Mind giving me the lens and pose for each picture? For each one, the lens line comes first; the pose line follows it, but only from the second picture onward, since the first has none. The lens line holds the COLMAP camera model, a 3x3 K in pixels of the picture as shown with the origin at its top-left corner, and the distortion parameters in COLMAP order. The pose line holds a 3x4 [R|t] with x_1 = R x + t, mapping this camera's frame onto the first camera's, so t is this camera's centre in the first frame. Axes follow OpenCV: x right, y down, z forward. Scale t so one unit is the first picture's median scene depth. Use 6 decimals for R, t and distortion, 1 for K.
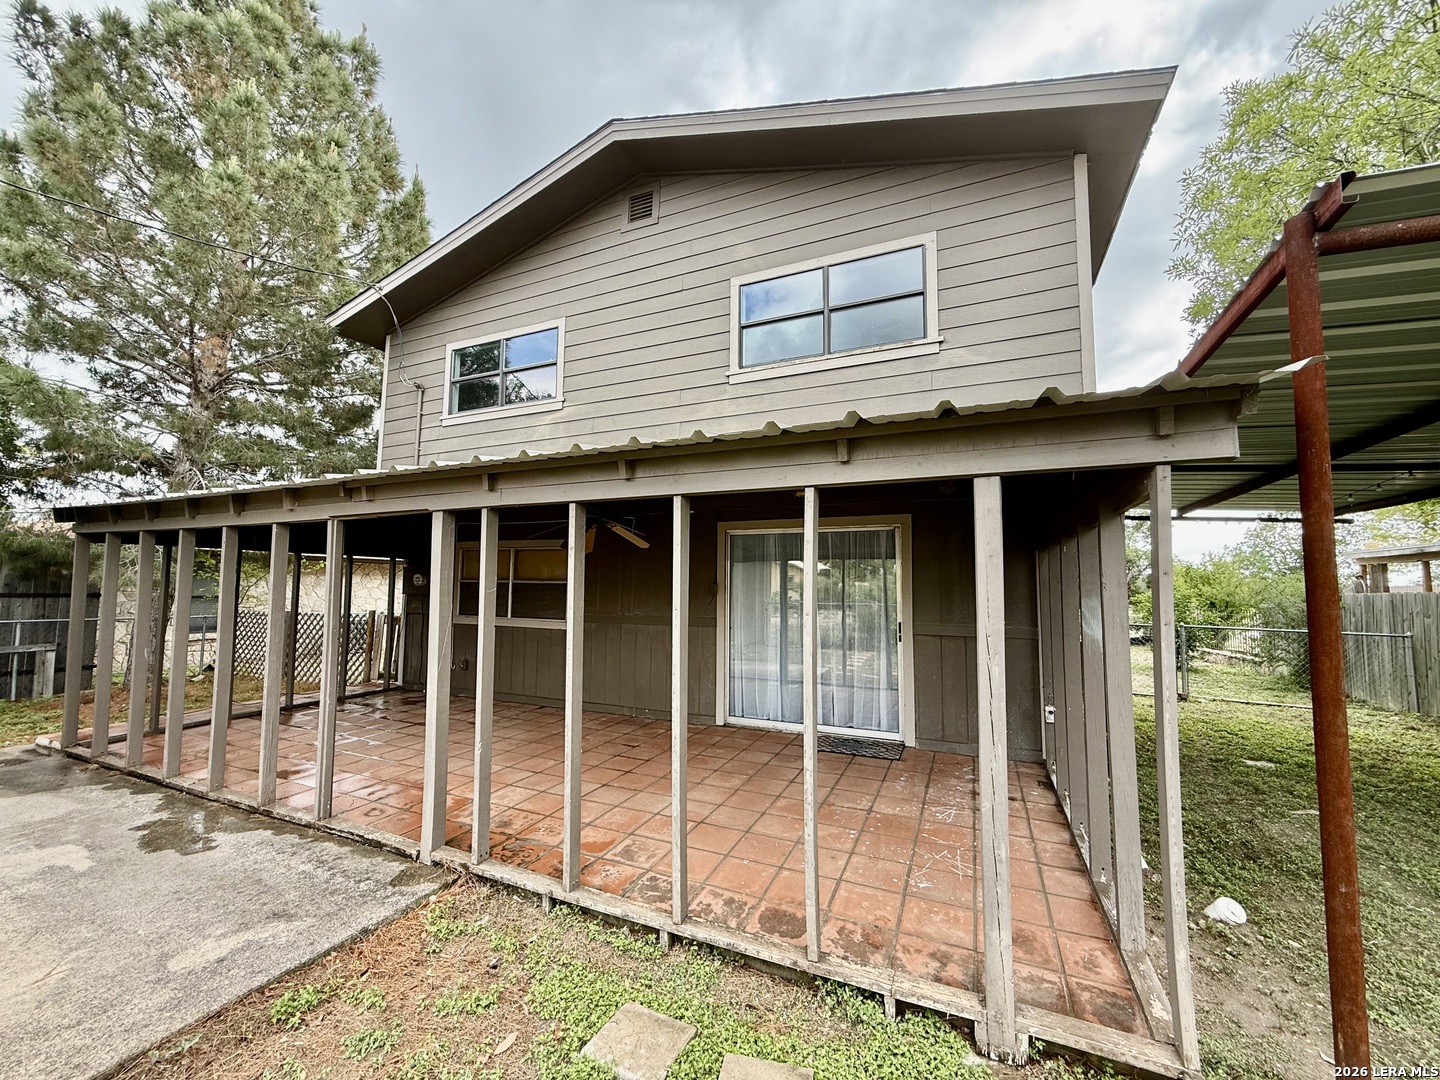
lens RADIAL K [[572.3, 0, 716.9], [0, 572.3, 547.4], [0, 0, 1]] dist [0.002307, 0.000370]
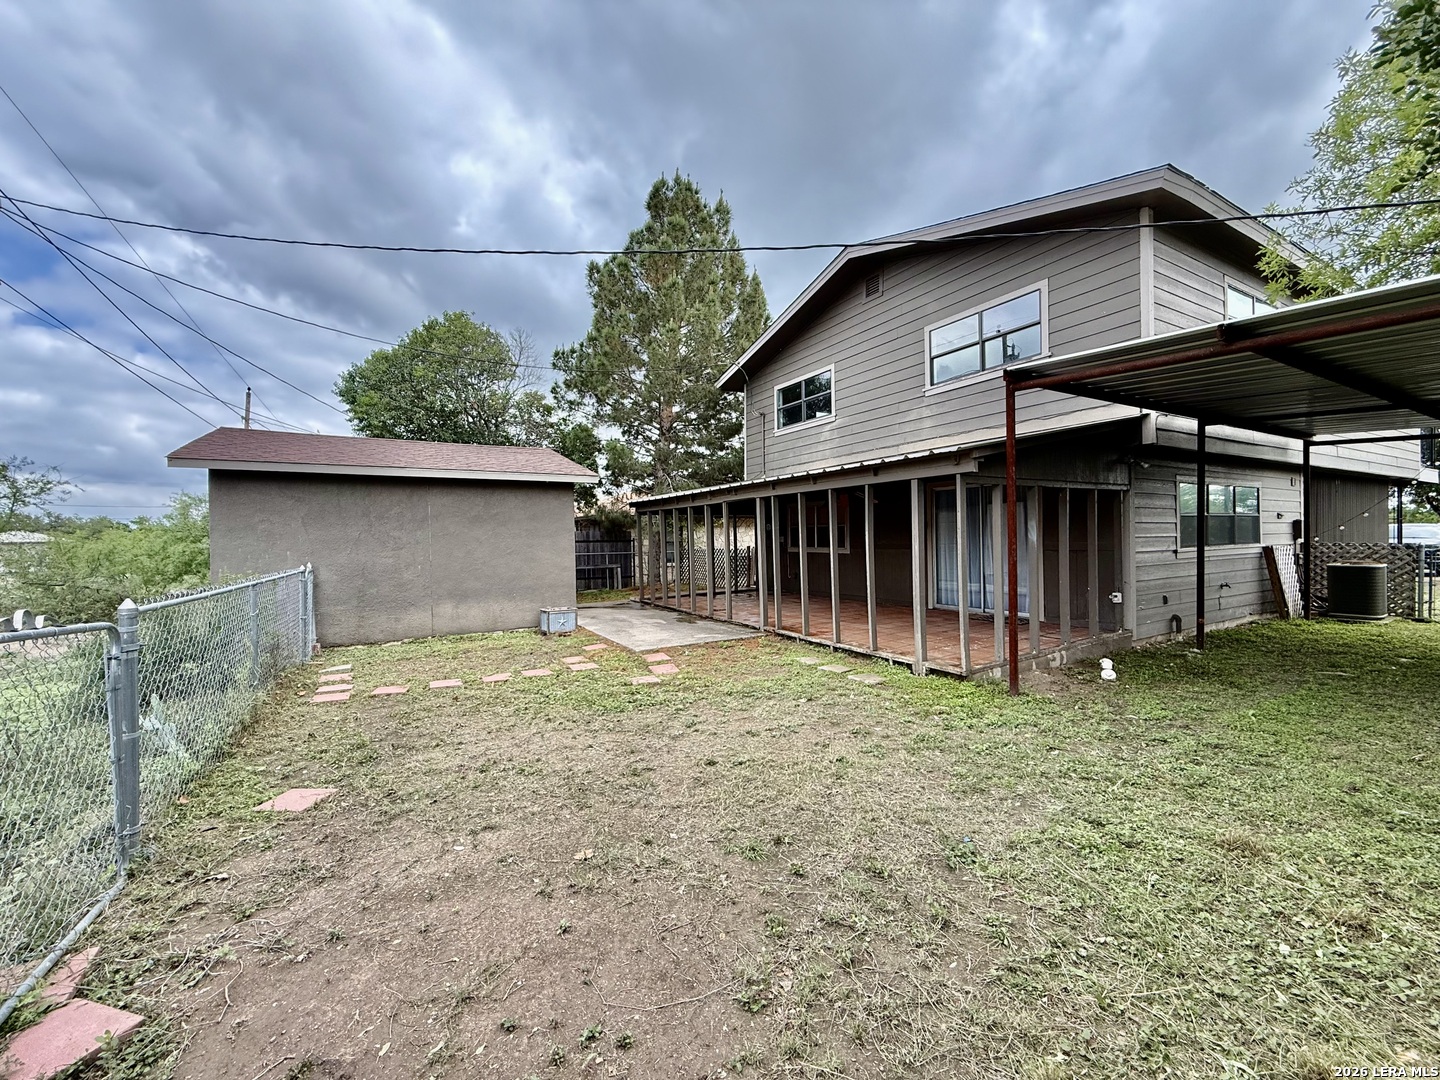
lens RADIAL K [[578.2, 0, 720.0], [0, 578.2, 540.0], [0, 0, 1]] dist [-0.037715, 0.000004]
pose [[0.819557, -0.025191, -0.572444, 0.444813], [0.069667, 0.996002, 0.055910, -0.017462], [0.568747, -0.085702, 0.818036, -0.642973]]
